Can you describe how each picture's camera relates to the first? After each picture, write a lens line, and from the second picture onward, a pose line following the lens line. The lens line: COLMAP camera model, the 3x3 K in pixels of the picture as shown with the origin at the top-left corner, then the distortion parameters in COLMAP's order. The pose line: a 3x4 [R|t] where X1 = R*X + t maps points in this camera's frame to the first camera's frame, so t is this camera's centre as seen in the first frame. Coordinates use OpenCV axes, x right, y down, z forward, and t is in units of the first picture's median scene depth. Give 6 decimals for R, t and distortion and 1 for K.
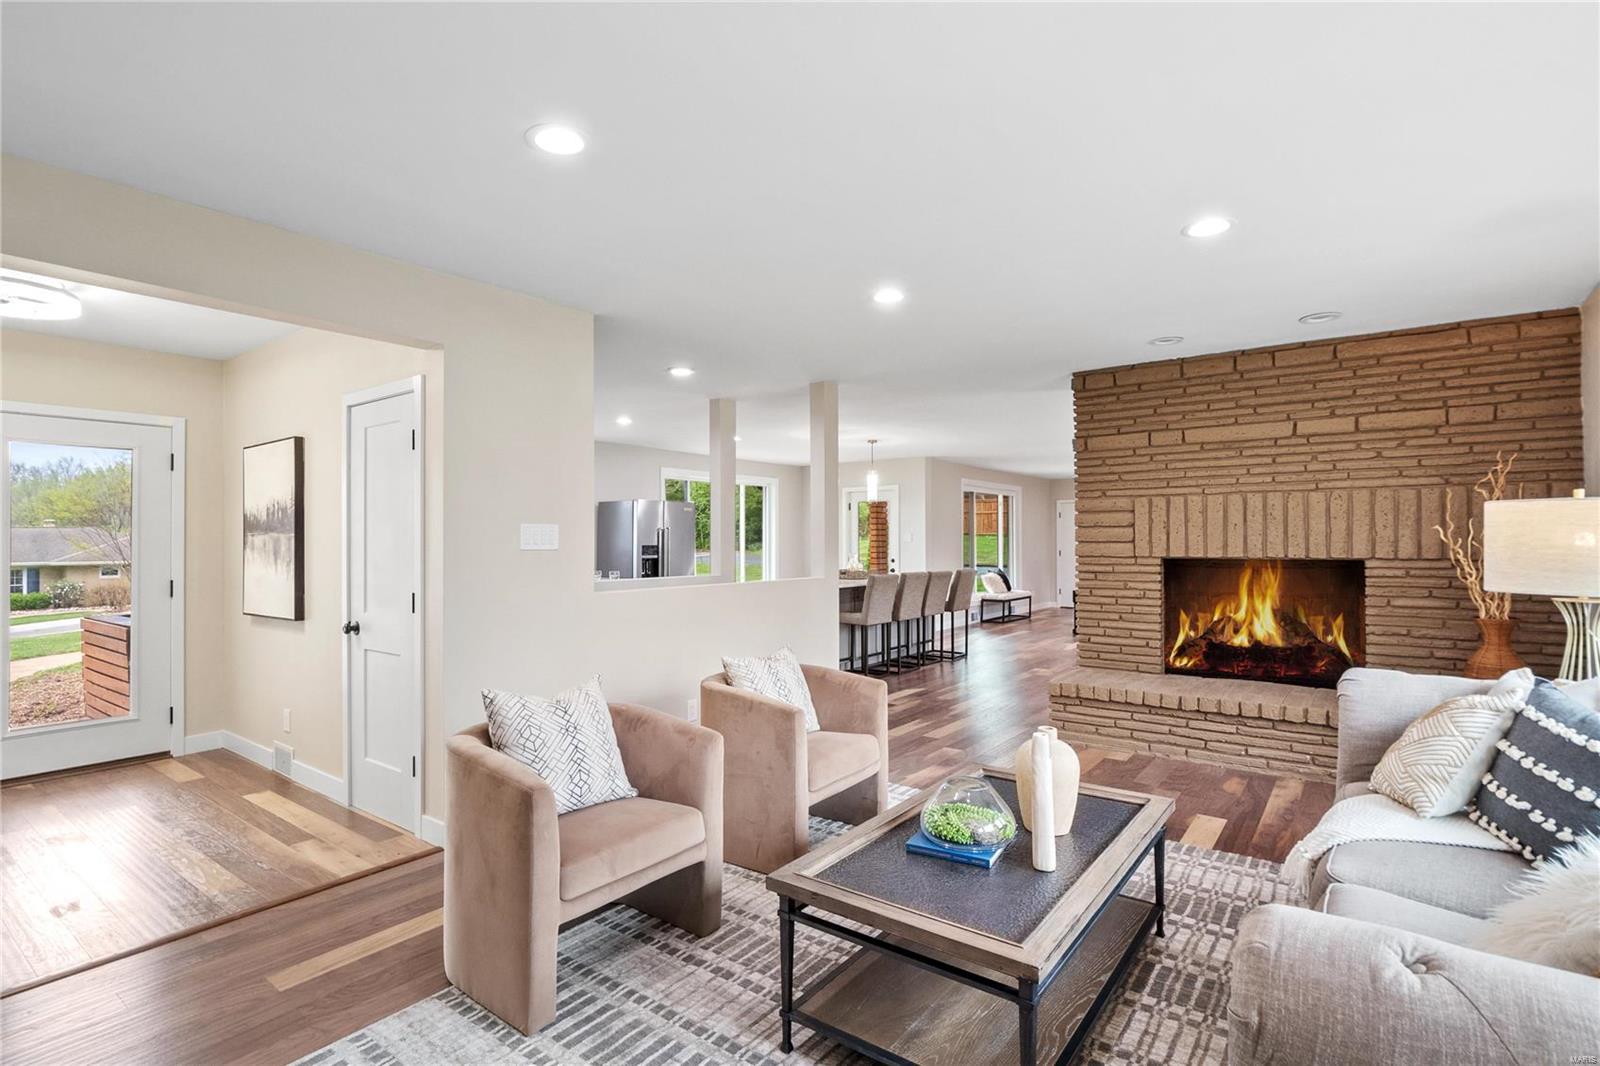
lens RADIAL K [[770.9, 0, 797.2], [0, 770.9, 534.2], [0, 0, 1]] dist [-0.006310, -0.000245]
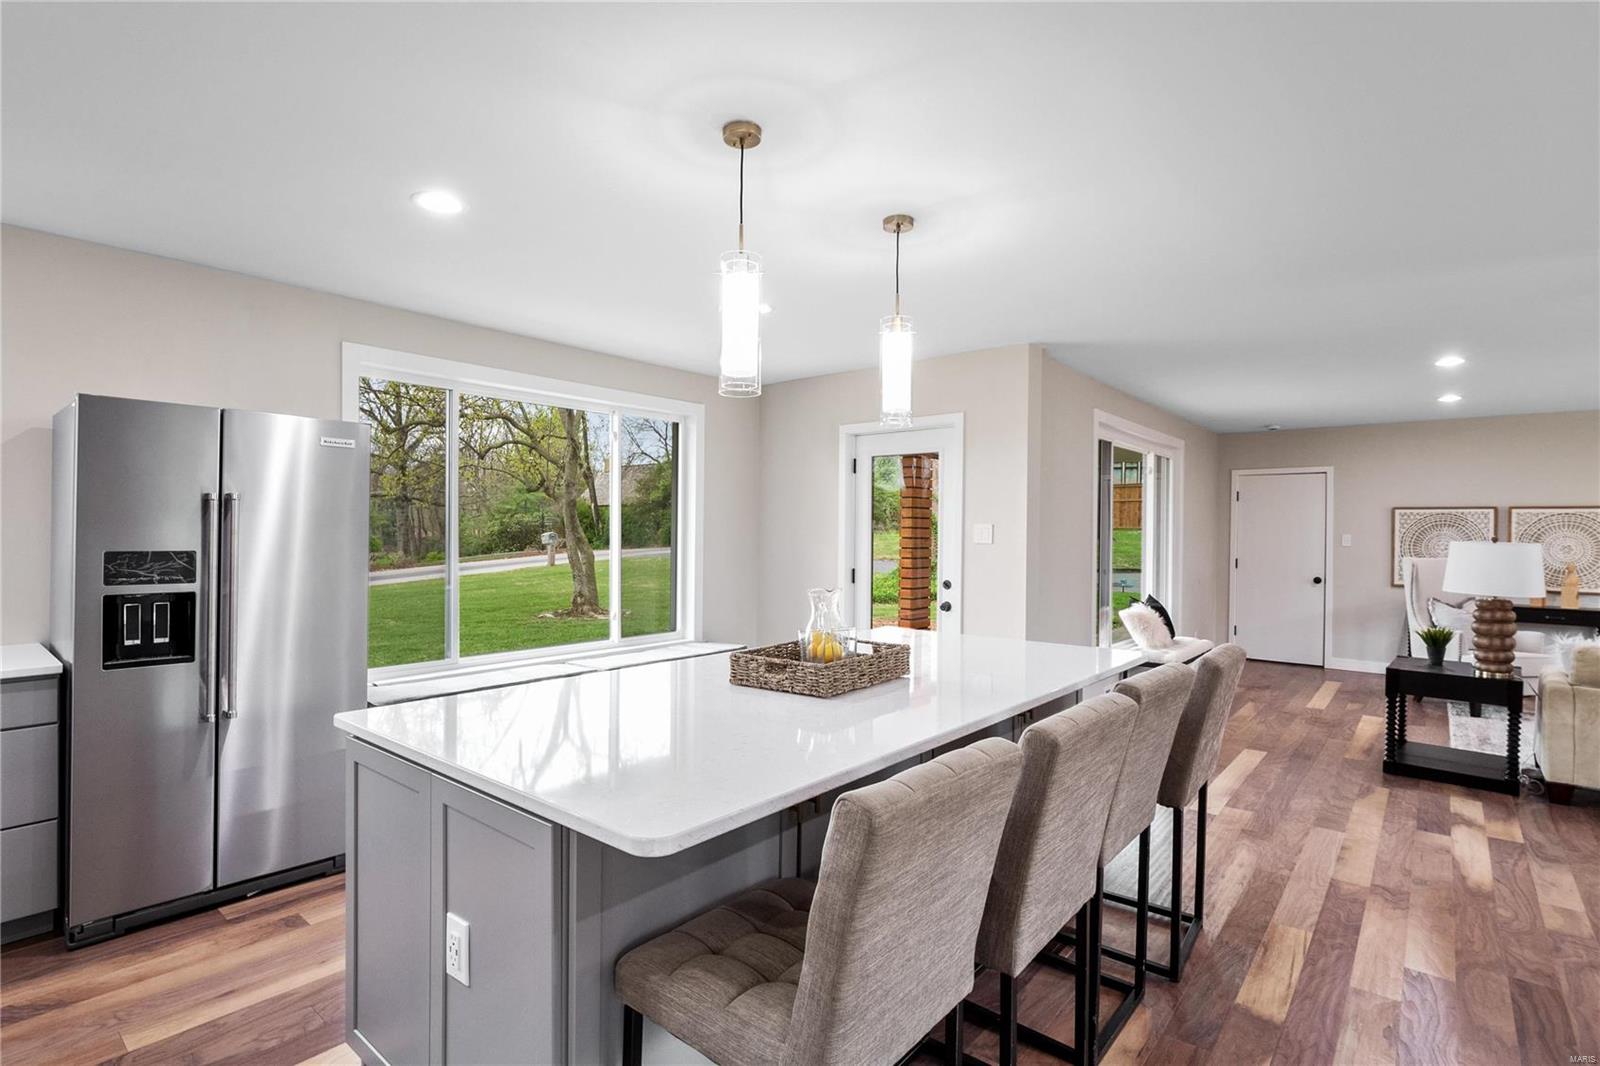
lens RADIAL K [[770.9, 0, 807.7], [0, 770.9, 527.3], [0, 0, 1]] dist [-0.006310, -0.000245]
pose [[0.999291, 0.012760, -0.035419, 0.130133], [-0.012702, 0.999918, 0.001883, 0.002342], [0.035440, -0.001431, 0.999371, 1.217821]]
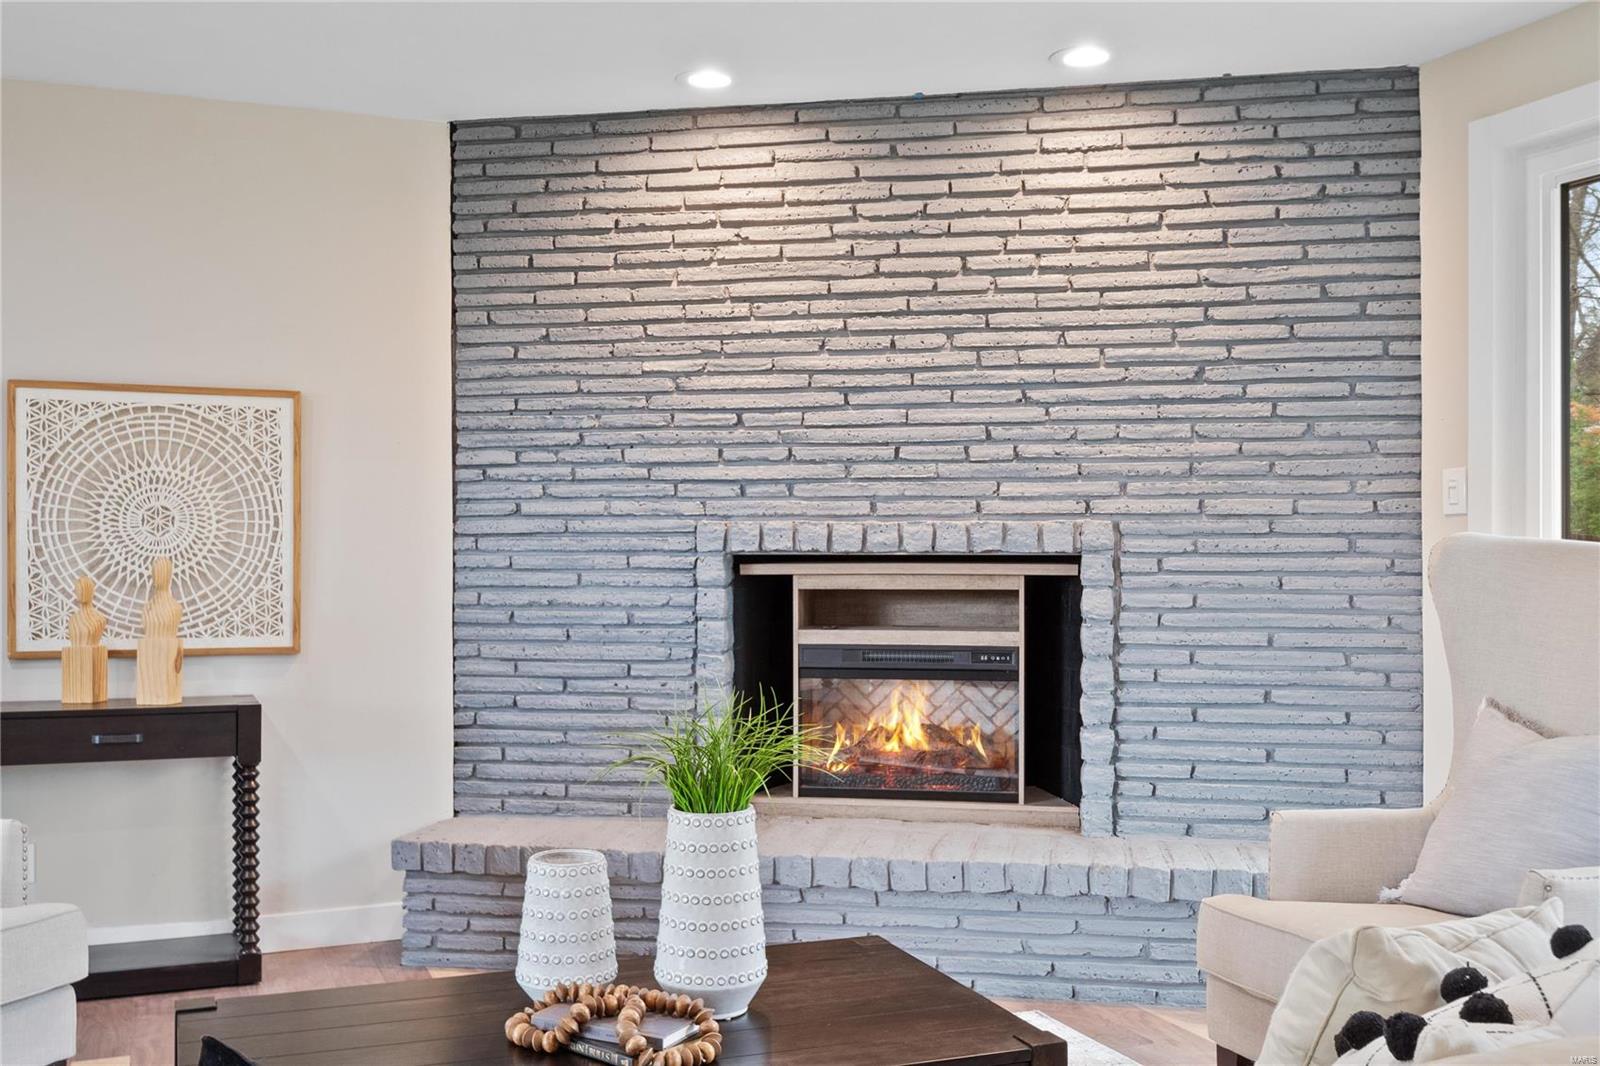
lens RADIAL K [[1584.0, 0, 811.8], [0, 1584.0, 569.5], [0, 0, 1]] dist [0.040289, 0.000000]
pose [[0.534121, -0.003421, 0.845401, 0.851565], [-0.006679, 0.999944, 0.008266, 0.045232], [-0.845382, -0.010062, 0.534068, 1.816530]]
